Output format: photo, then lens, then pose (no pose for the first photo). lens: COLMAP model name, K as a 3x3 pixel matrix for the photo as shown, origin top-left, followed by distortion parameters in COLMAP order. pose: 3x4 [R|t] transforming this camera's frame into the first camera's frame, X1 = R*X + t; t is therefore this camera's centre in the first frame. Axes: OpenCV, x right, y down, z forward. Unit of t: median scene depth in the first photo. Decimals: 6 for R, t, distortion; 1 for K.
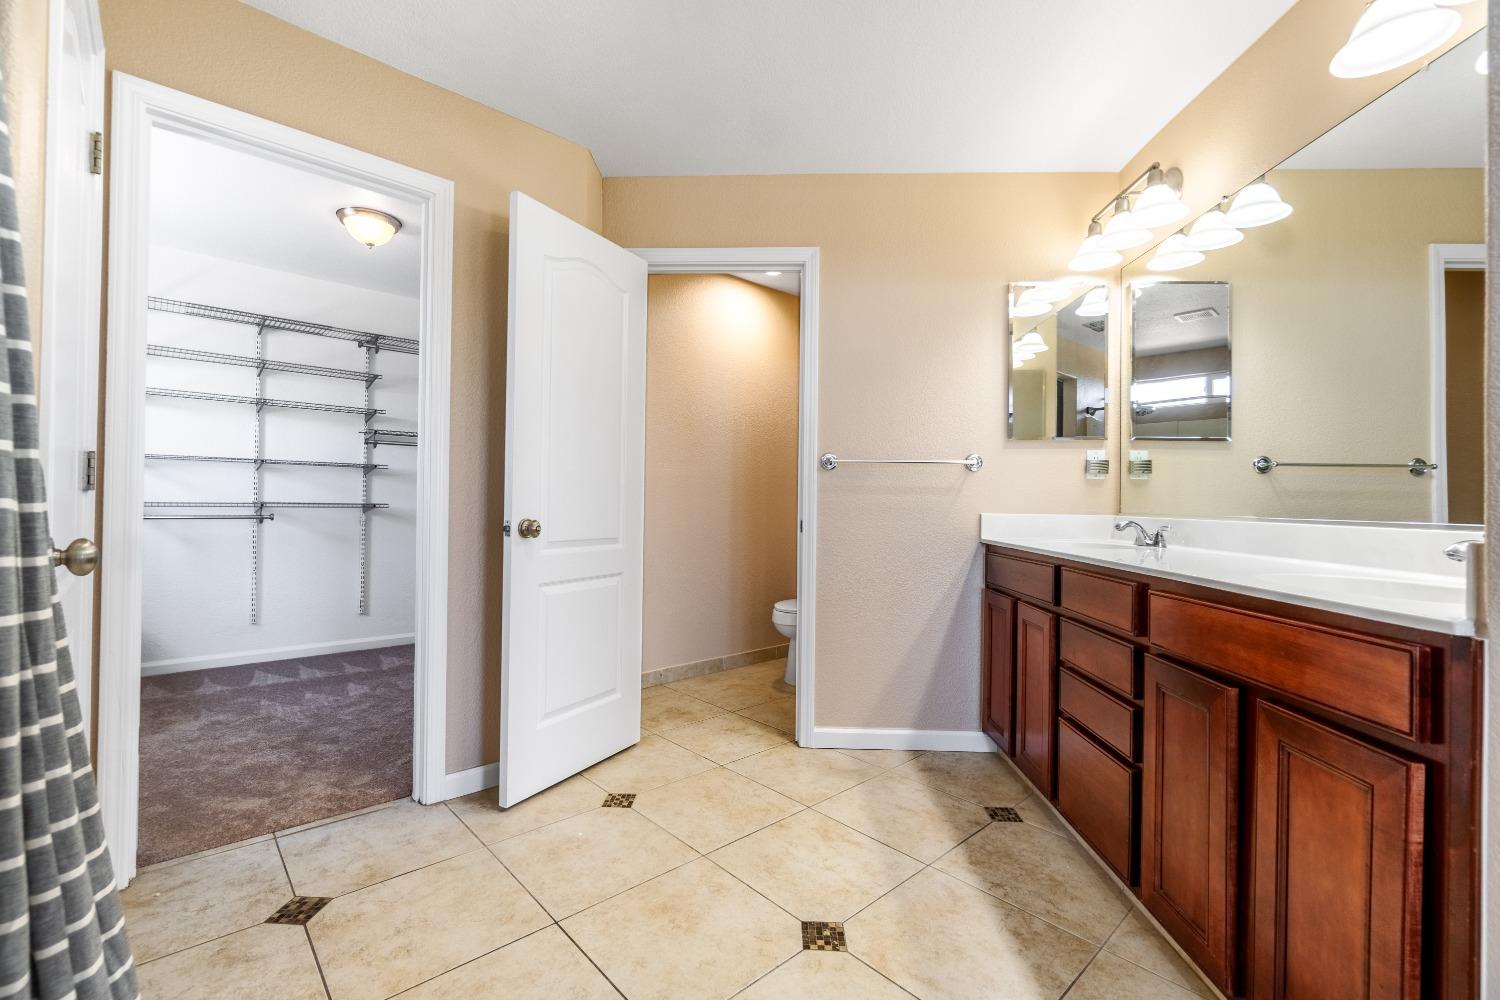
lens RADIAL K [[645.3, 0, 743.6], [0, 645.3, 498.3], [0, 0, 1]] dist [-0.003874, 0.000592]
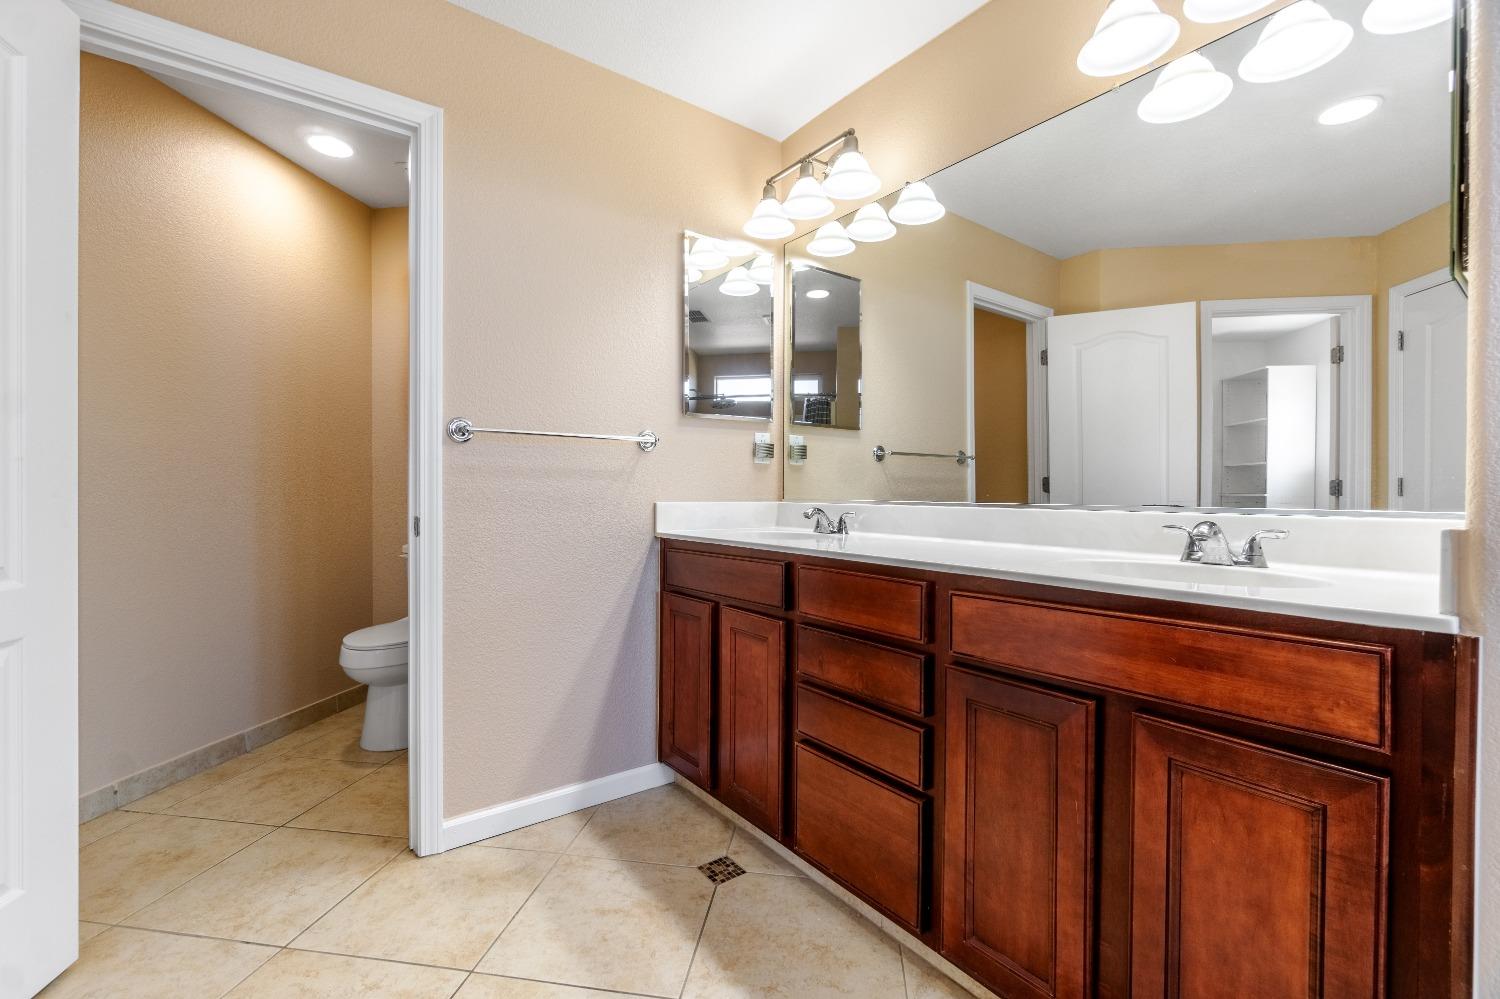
lens RADIAL K [[645.3, 0, 743.6], [0, 645.3, 497.8], [0, 0, 1]] dist [-0.003874, 0.000592]
pose [[0.777802, -0.013014, 0.628375, -0.074496], [0.000815, 0.999806, 0.019699, 0.001679], [-0.628509, -0.014810, 0.777661, 0.314838]]
